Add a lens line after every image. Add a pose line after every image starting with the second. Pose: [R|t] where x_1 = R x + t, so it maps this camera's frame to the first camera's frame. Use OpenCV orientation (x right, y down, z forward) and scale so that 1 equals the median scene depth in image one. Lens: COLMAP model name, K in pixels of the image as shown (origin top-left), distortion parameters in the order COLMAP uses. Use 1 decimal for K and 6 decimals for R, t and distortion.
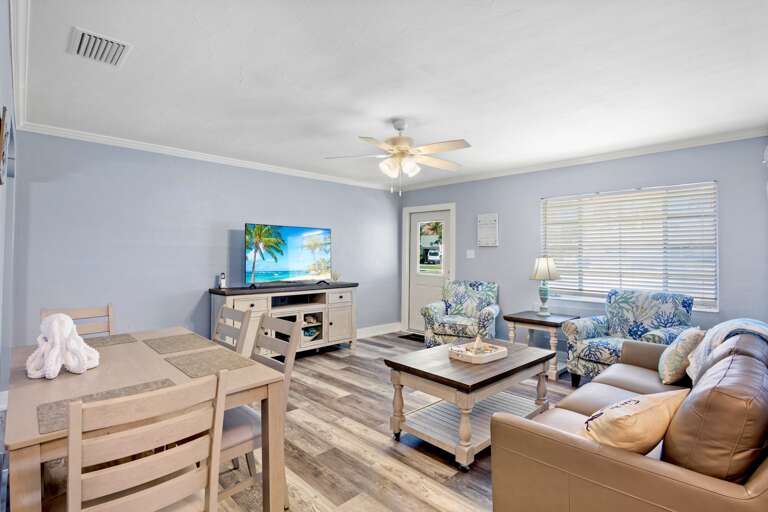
lens RADIAL K [[379.0, 0, 382.4], [0, 379.0, 251.3], [0, 0, 1]] dist [-0.026228, 0.003123]
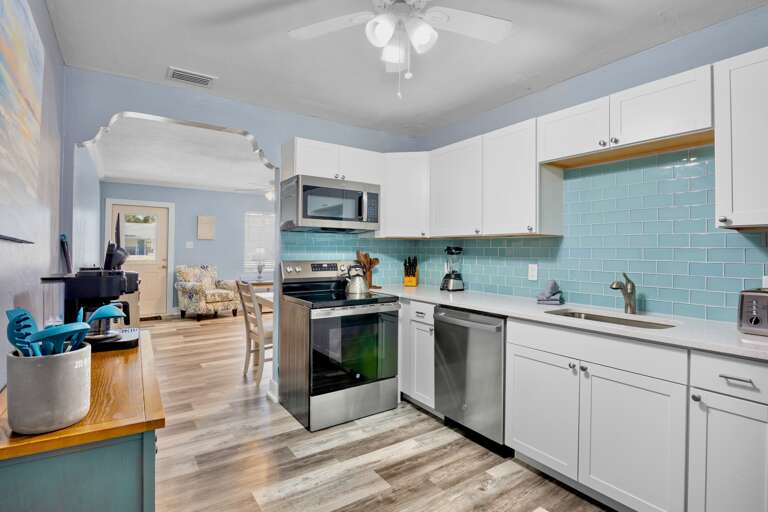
lens RADIAL K [[379.0, 0, 378.0], [0, 379.0, 251.8], [0, 0, 1]] dist [-0.026228, 0.003123]
pose [[0.172683, -0.010406, 0.984922, -1.191716], [-0.017814, 0.999748, 0.013686, 0.002725], [-0.984816, -0.019909, 0.172454, 0.170806]]
